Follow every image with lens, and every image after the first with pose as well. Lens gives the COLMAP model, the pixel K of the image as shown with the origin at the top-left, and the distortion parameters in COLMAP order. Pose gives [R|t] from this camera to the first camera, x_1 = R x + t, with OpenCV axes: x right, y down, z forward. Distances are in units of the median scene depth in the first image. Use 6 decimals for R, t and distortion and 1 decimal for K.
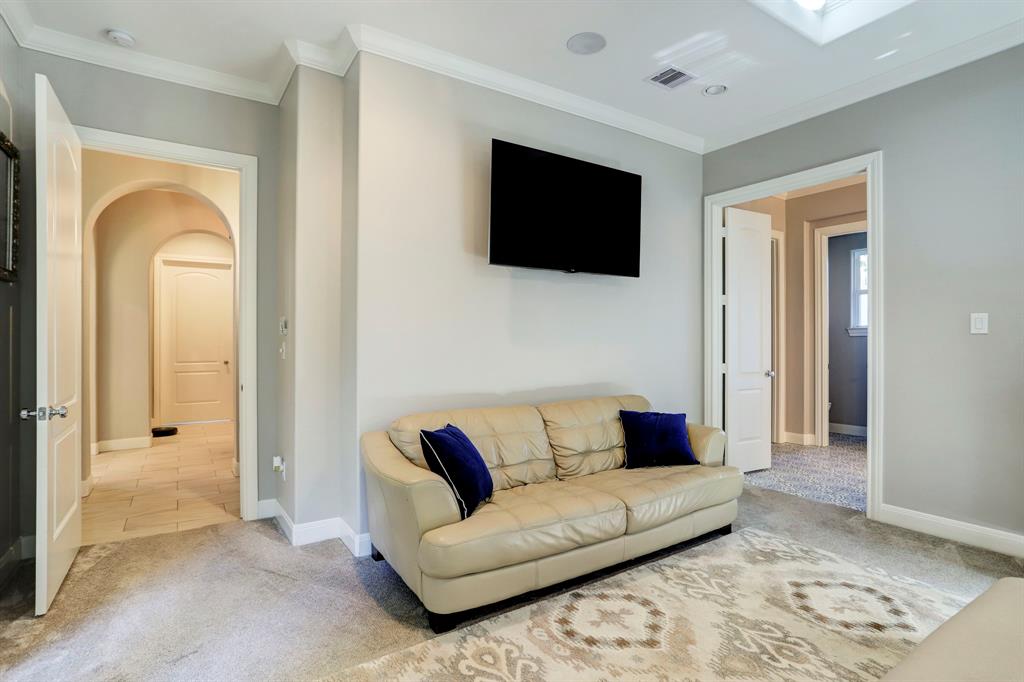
lens RADIAL K [[504.3, 0, 512.0], [0, 504.3, 341.0], [0, 0, 1]] dist [-0.036901, 0.021531]
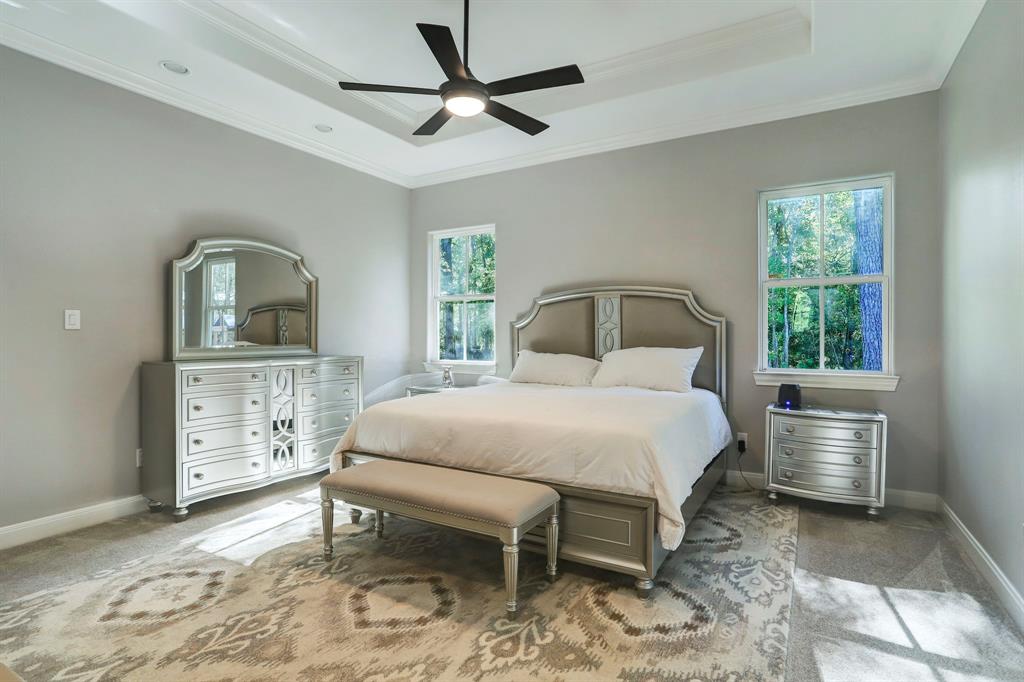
lens RADIAL K [[504.3, 0, 512.0], [0, 504.3, 341.0], [0, 0, 1]] dist [-0.036901, 0.021531]
pose [[-0.438390, -0.004533, 0.898774, -0.566820], [-0.005707, 0.999981, 0.002259, 0.002765], [-0.898767, -0.004139, -0.438407, 0.831518]]
